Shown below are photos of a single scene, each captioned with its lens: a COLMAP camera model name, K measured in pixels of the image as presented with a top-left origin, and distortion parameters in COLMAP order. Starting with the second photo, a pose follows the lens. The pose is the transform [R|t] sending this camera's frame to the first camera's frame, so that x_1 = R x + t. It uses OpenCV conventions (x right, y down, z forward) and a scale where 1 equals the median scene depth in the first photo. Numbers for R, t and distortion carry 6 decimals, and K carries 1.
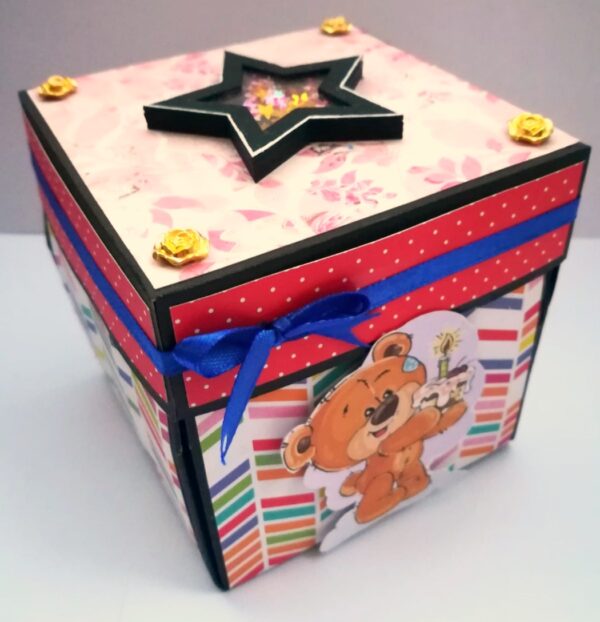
lens RADIAL K [[741.1, 0, 300.0], [0, 741.1, 311.0], [0, 0, 1]] dist [0.005938, -0.005437]
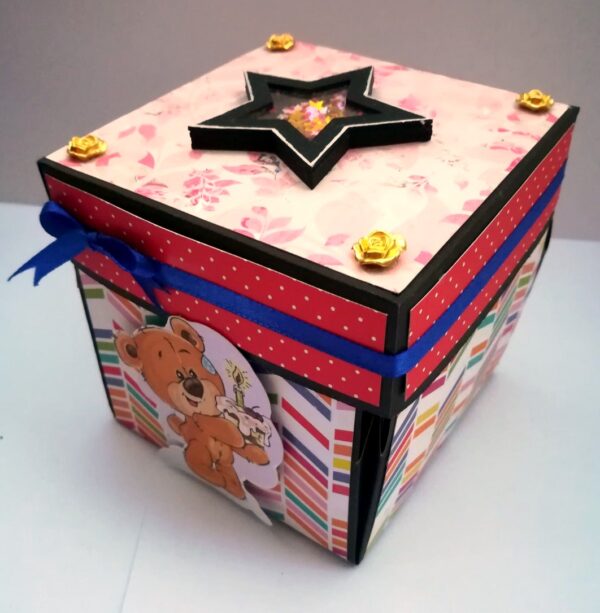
lens RADIAL K [[701.3, 0, 300.0], [0, 701.3, 306.5], [0, 0, 1]] dist [-0.080014, -0.007803]
pose [[0.434766, 0.602836, -0.669004, 0.884205], [-0.571673, 0.758762, 0.312203, -0.410204], [0.695822, 0.246717, 0.674509, 0.398984]]
